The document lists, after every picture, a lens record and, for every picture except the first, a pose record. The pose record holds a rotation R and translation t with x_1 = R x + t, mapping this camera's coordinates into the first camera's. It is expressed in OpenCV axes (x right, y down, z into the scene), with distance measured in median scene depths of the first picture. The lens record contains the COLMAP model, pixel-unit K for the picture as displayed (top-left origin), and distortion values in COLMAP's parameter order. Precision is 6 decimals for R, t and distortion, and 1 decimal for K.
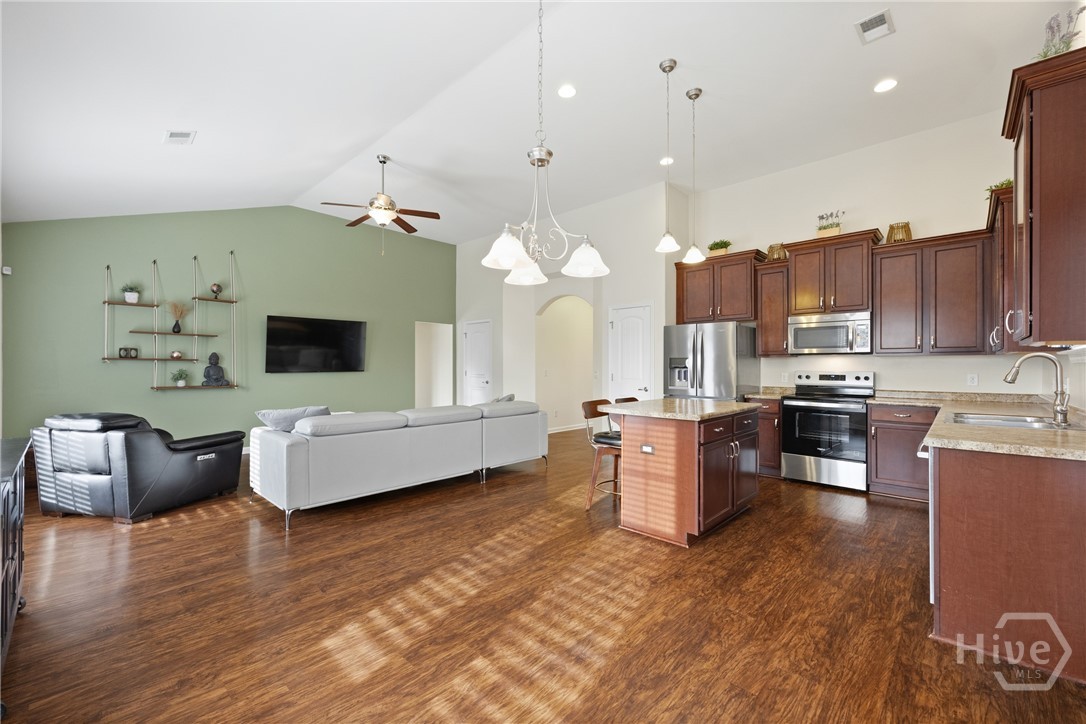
lens RADIAL K [[439.9, 0, 543.0], [0, 439.9, 362.0], [0, 0, 1]] dist [0.009604, -0.000042]
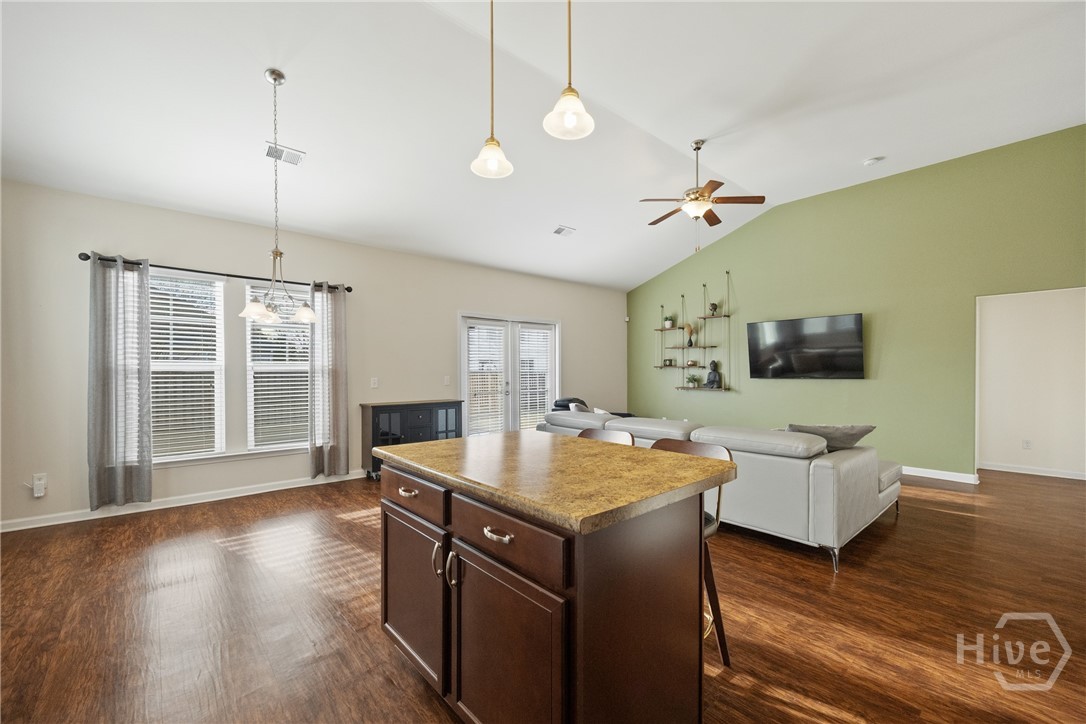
lens RADIAL K [[446.2, 0, 550.9], [0, 446.2, 368.2], [0, 0, 1]] dist [-0.000377, -0.000227]
pose [[-0.075869, -0.007332, -0.997091, 0.559162], [0.006869, 0.999945, -0.007875, 0.006782], [0.997094, -0.007446, -0.075814, 0.732842]]
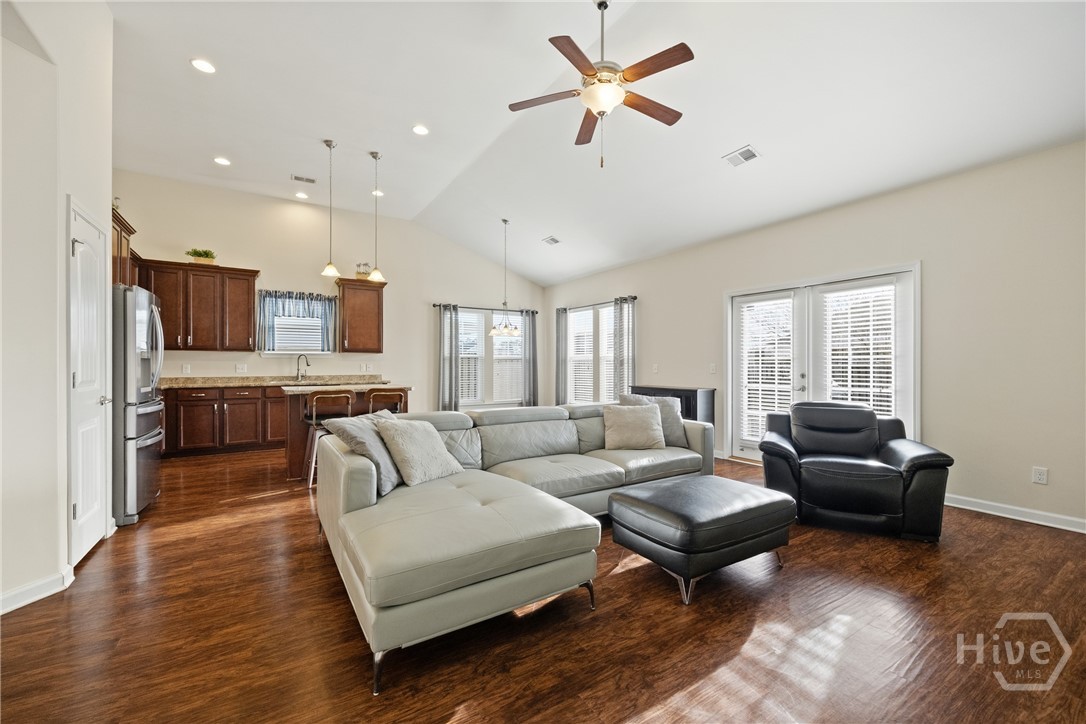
lens RADIAL K [[446.2, 0, 550.9], [0, 446.2, 368.2], [0, 0, 1]] dist [-0.000377, -0.000227]
pose [[-0.973544, -0.003865, 0.228465, -0.415994], [-0.003651, 0.999992, 0.001361, 0.025374], [-0.228469, 0.000491, -0.973551, 1.523299]]
